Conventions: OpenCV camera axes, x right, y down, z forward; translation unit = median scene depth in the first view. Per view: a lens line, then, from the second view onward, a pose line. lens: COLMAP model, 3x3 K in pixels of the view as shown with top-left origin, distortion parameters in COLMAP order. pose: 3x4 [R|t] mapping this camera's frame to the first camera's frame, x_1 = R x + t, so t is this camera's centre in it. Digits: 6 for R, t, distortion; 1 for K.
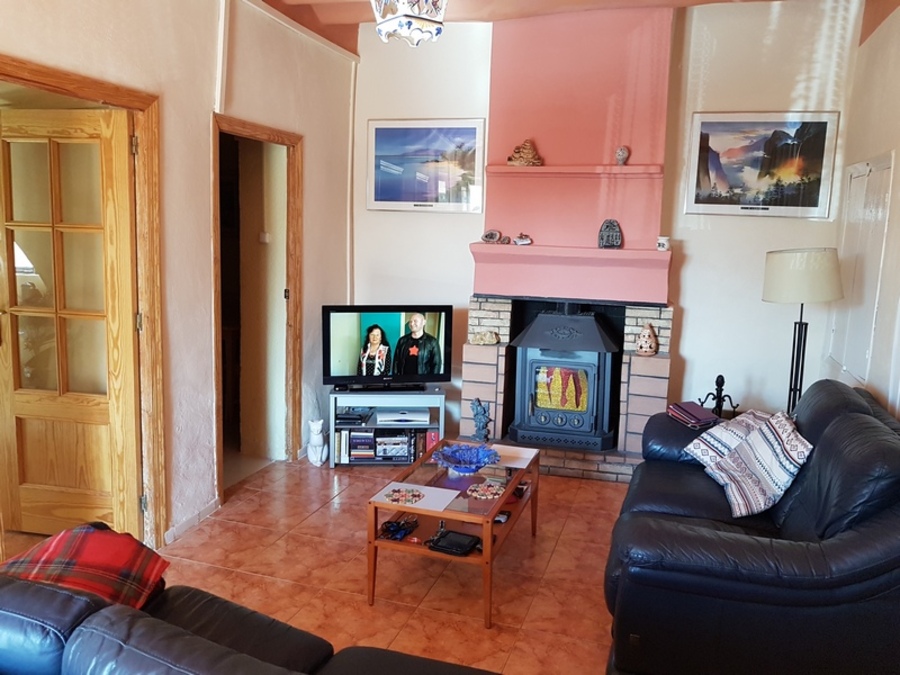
lens RADIAL K [[703.8, 0, 449.4], [0, 703.8, 327.7], [0, 0, 1]] dist [0.004089, -0.001367]
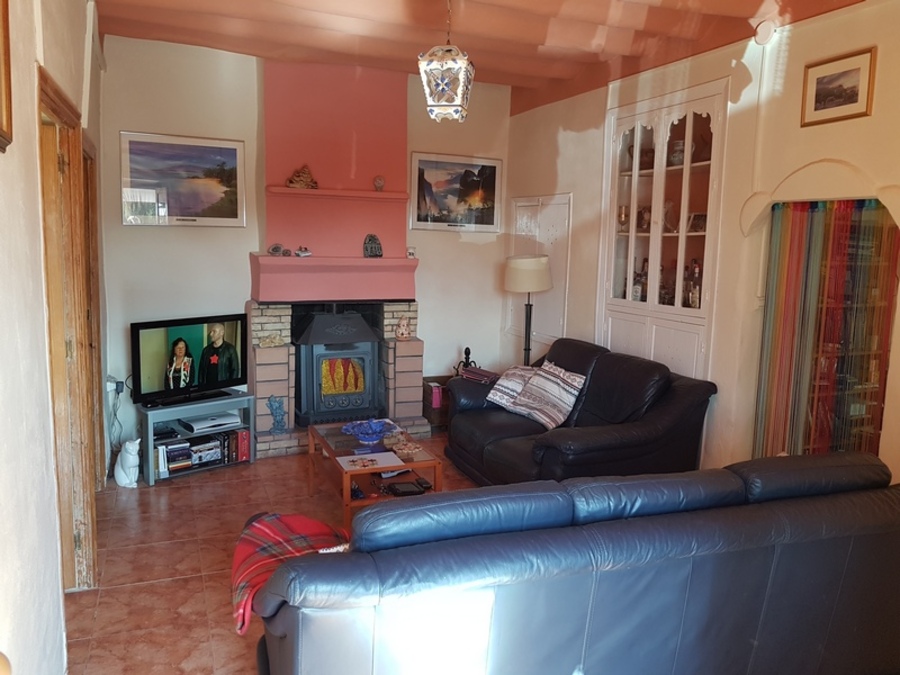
lens RADIAL K [[703.8, 0, 447.5], [0, 703.8, 340.4], [0, 0, 1]] dist [0.004089, -0.001367]
pose [[0.765978, -0.100512, 0.634960, -0.461289], [0.090927, 0.994711, 0.047771, -0.014305], [-0.636403, 0.021144, 0.771067, -0.037952]]
